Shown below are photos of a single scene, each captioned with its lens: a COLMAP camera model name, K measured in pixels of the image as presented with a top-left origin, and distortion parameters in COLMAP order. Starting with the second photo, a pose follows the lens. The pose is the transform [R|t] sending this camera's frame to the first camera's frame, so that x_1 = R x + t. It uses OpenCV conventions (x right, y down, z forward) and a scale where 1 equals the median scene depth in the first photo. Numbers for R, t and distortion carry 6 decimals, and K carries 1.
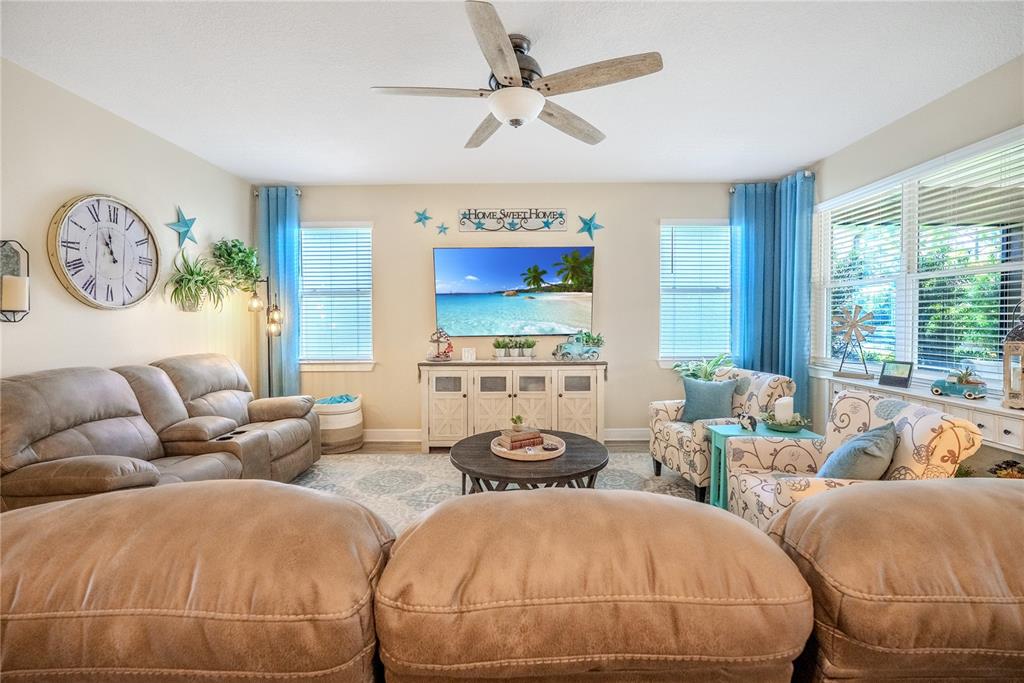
lens RADIAL K [[421.5, 0, 493.5], [0, 421.5, 322.4], [0, 0, 1]] dist [-0.016892, 0.001766]
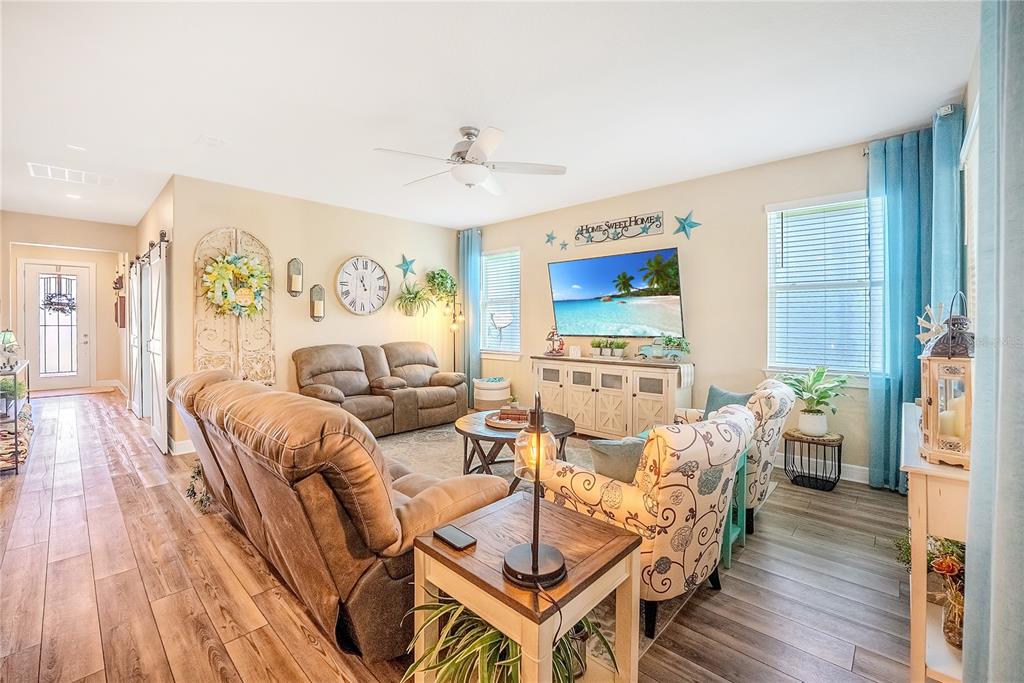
lens RADIAL K [[424.5, 0, 517.5], [0, 424.5, 333.4], [0, 0, 1]] dist [-0.013904, 0.000238]
pose [[0.746848, 0.023694, -0.664573, 0.611325], [-0.008815, 0.999630, 0.025733, -0.004417], [0.664937, -0.013360, 0.746780, 0.017954]]
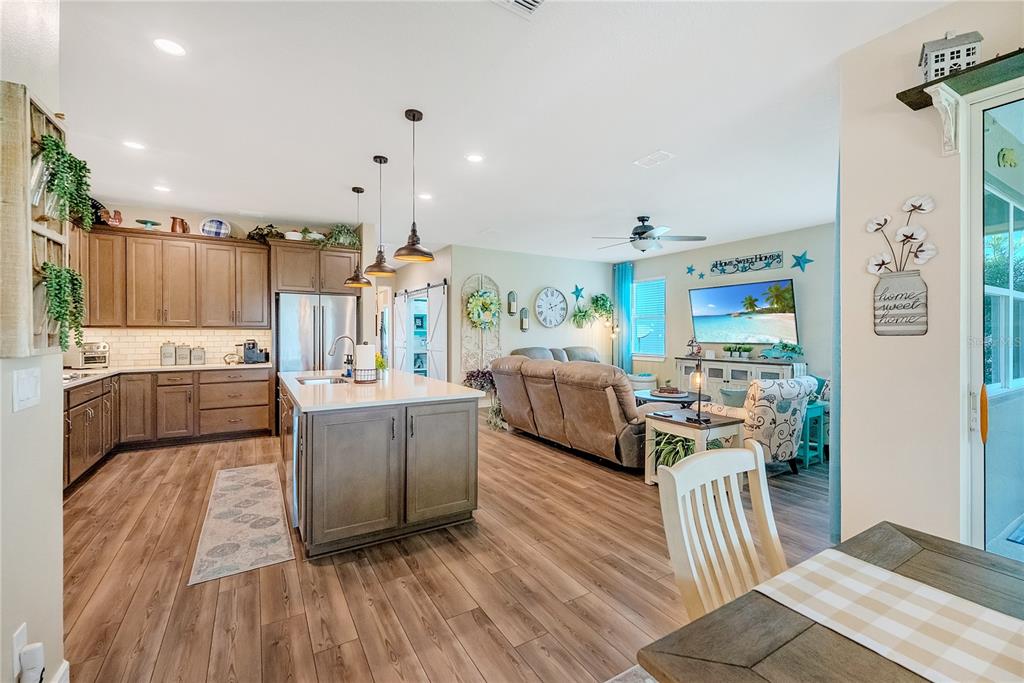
lens RADIAL K [[421.5, 0, 500.1], [0, 421.5, 341.9], [0, 0, 1]] dist [-0.016892, 0.001766]
pose [[0.498801, 0.024950, -0.866358, 0.926992], [-0.009676, 0.999684, 0.023218, -0.000331], [0.866663, -0.003198, 0.498884, -0.478754]]
